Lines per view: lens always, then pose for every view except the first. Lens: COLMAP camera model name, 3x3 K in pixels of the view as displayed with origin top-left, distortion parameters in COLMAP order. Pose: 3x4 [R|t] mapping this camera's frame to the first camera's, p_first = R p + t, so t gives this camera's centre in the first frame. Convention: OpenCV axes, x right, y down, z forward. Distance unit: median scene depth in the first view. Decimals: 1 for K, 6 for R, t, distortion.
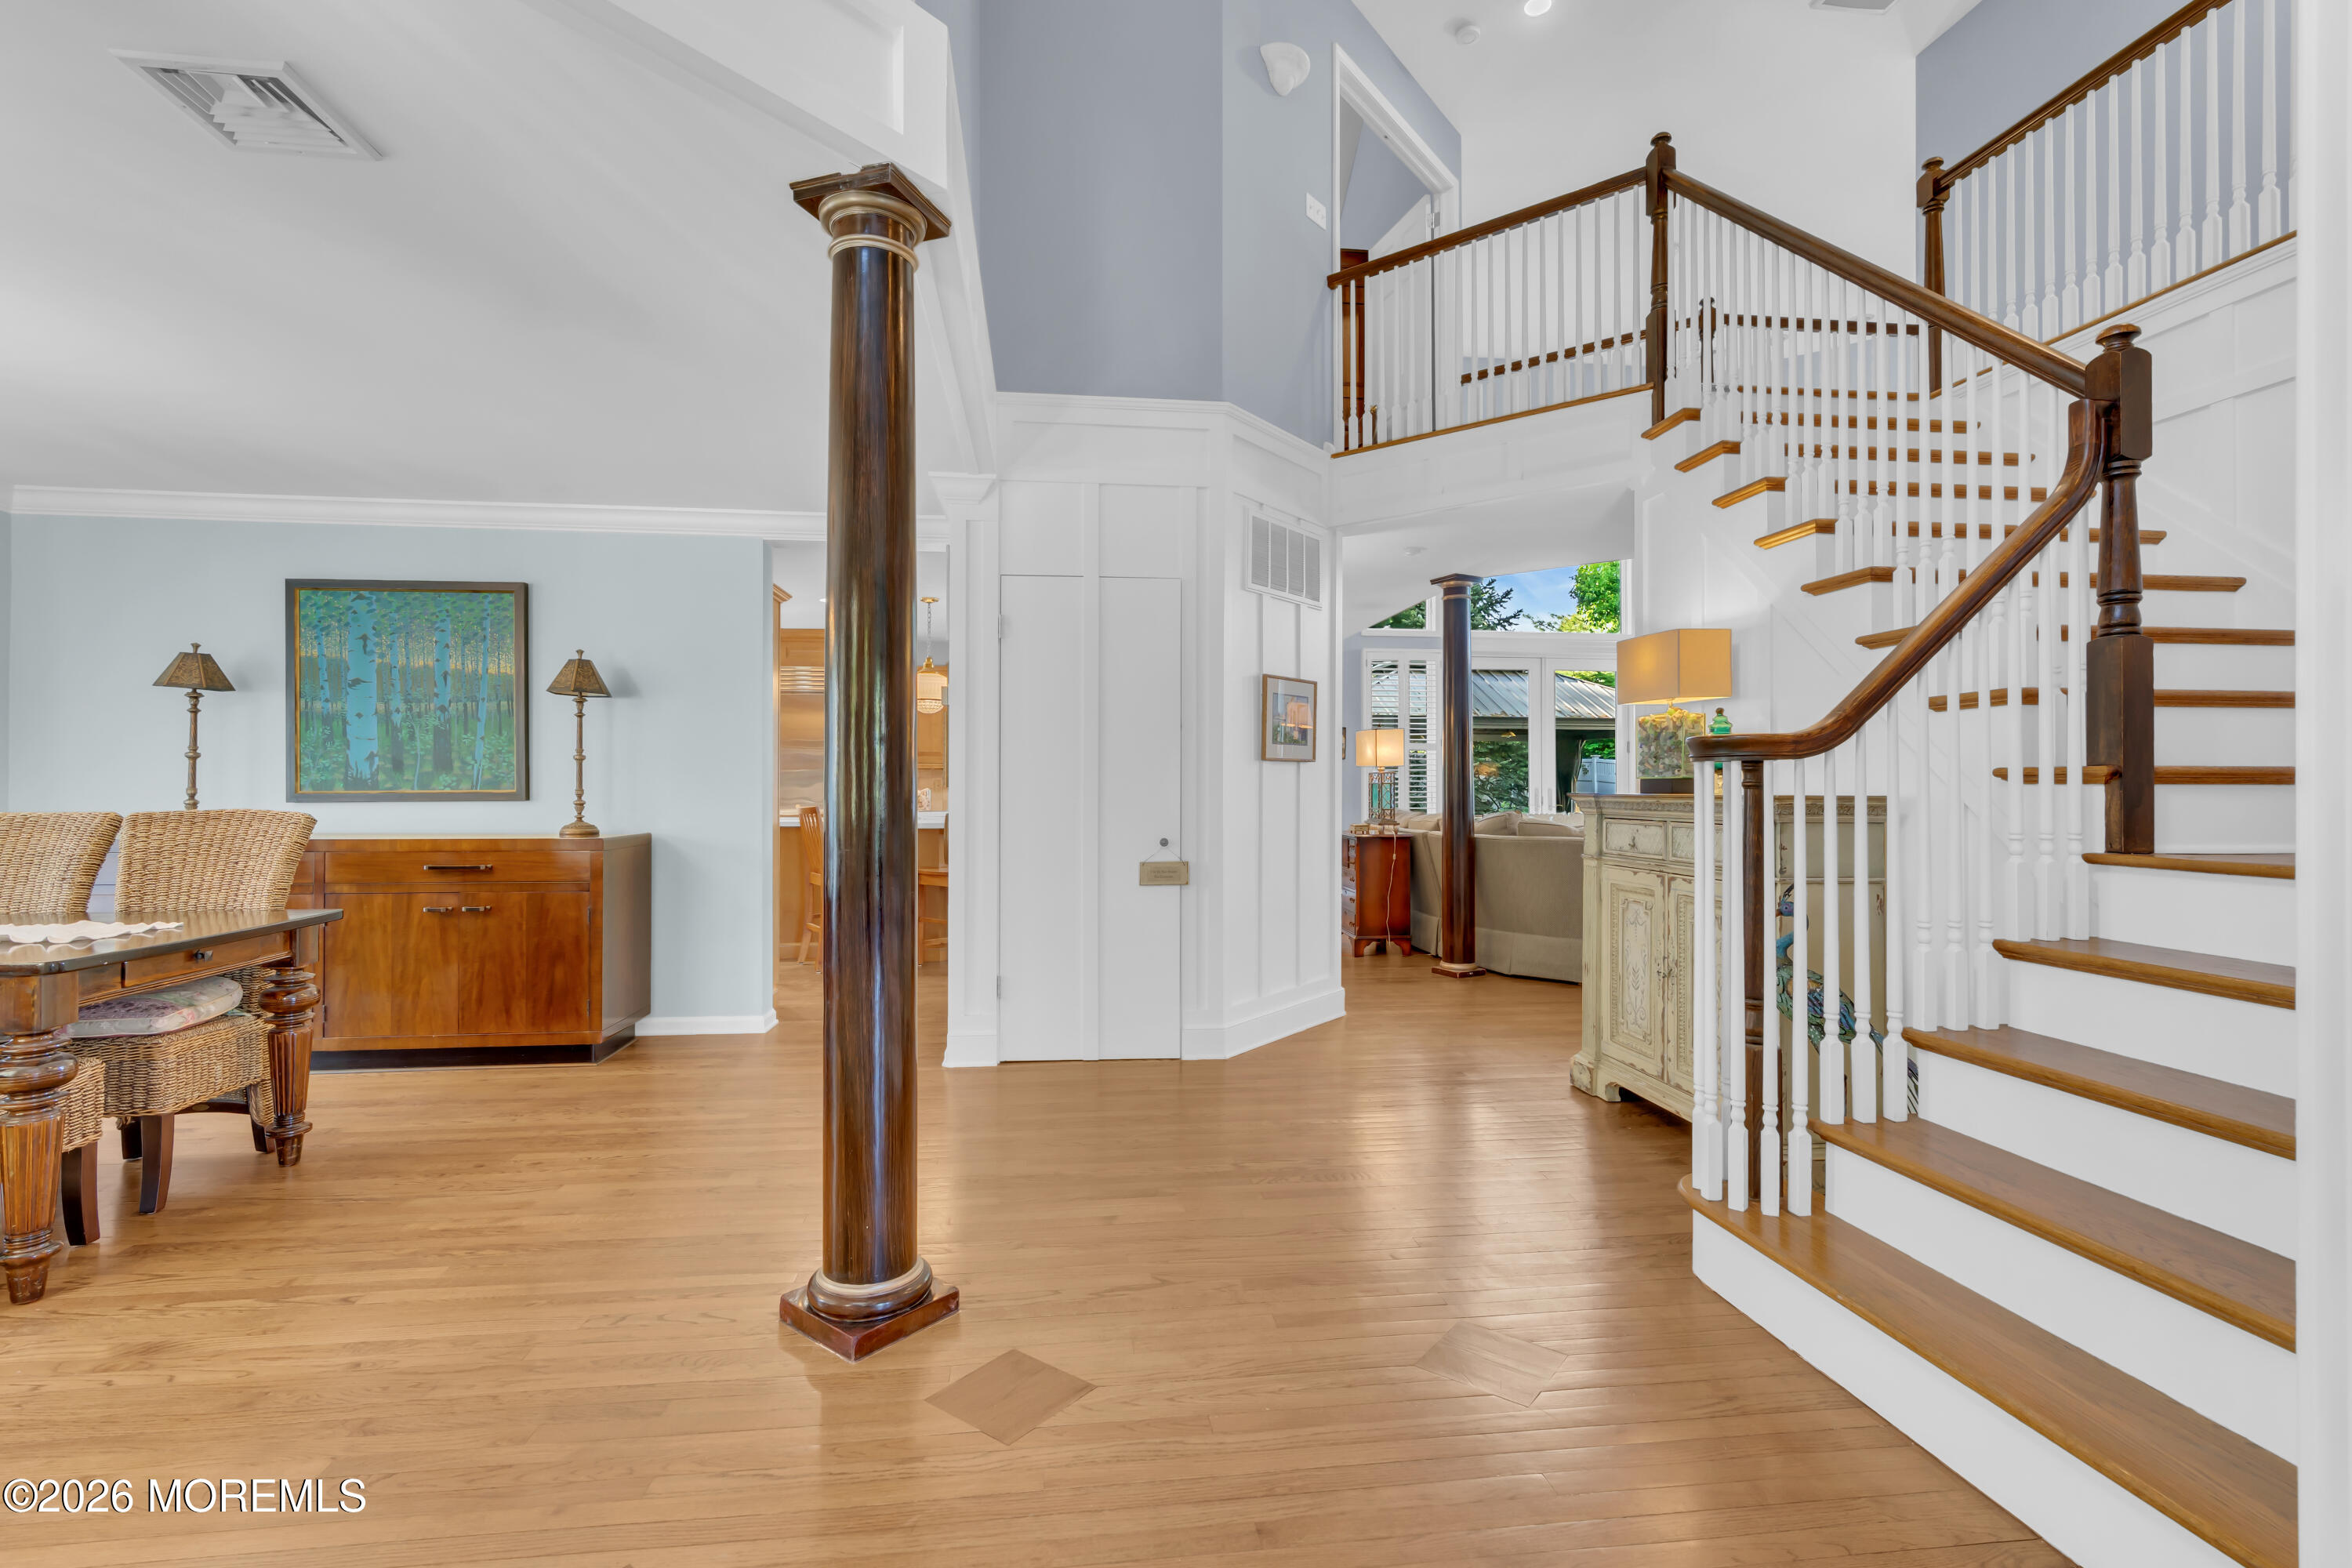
lens RADIAL K [[1044.1, 0, 1164.3], [0, 1044.1, 779.7], [0, 0, 1]] dist [0.004489, 0.000412]
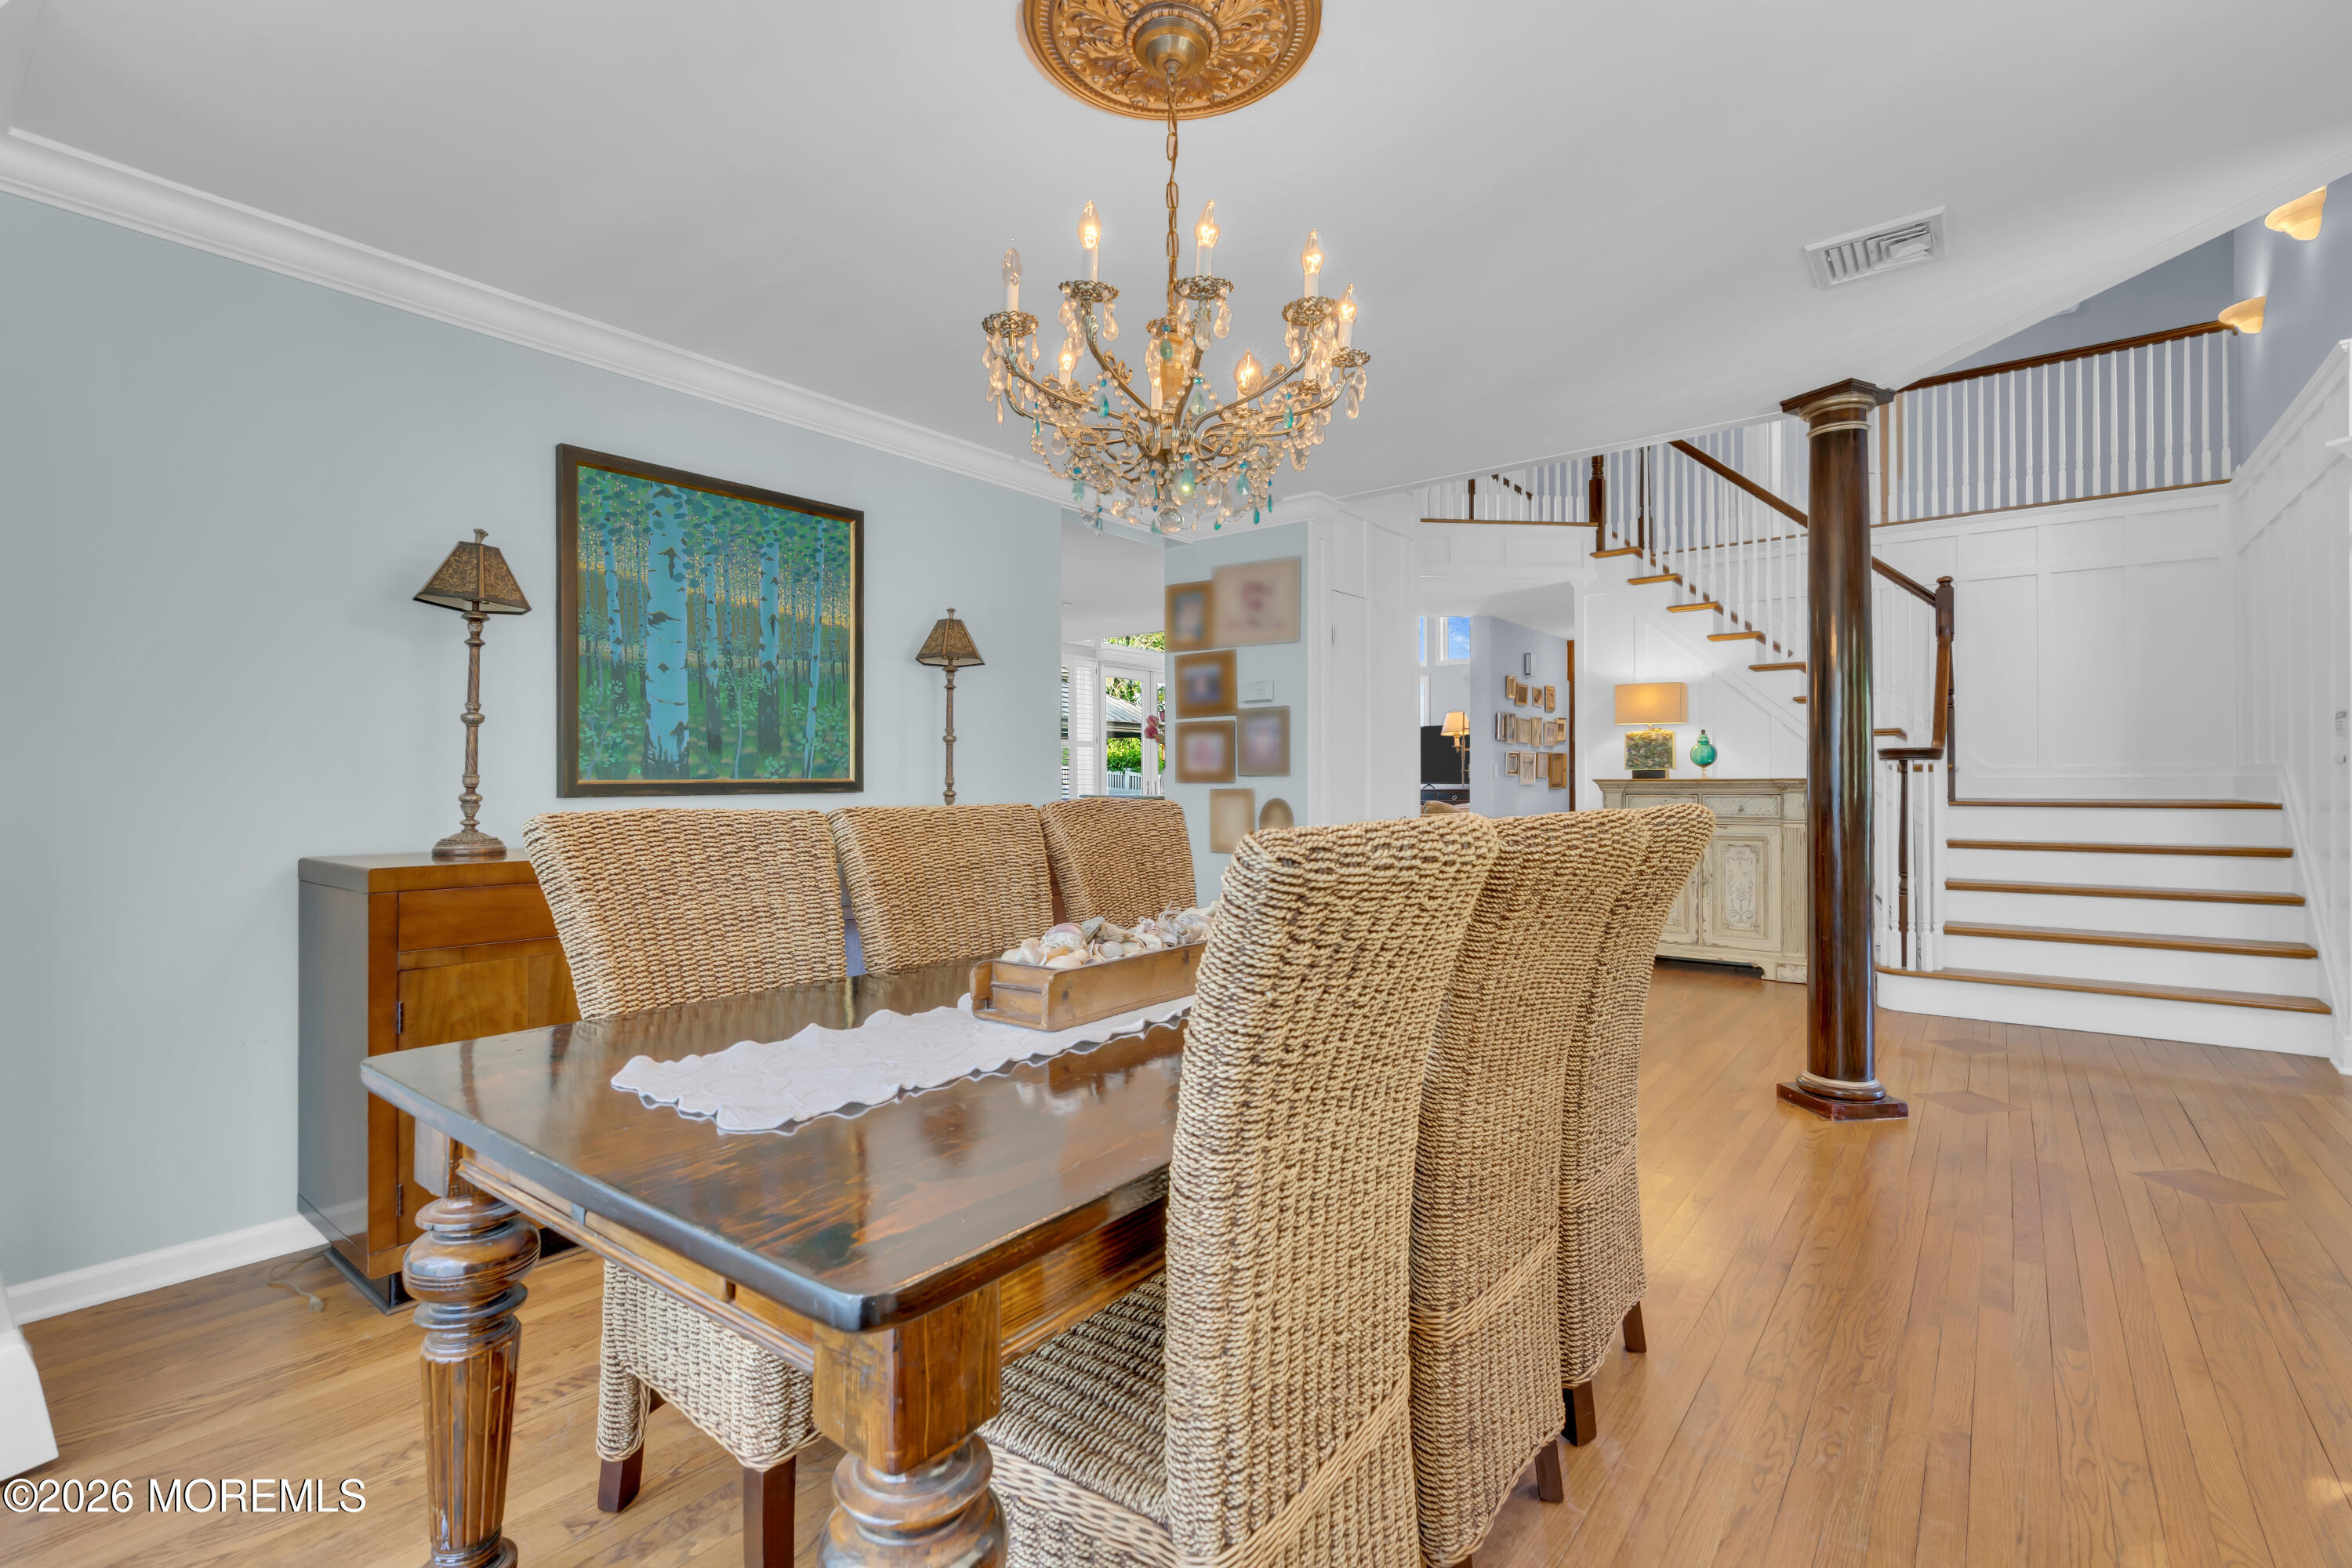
lens RADIAL K [[1063.6, 0, 1176.0], [0, 1063.6, 784.0], [0, 0, 1]] dist [-0.014071, 0.009541]
pose [[0.702407, -0.003596, 0.711767, -1.021619], [0.000335, 0.999989, 0.004721, 0.010357], [-0.711776, -0.003078, 0.702400, 0.283892]]
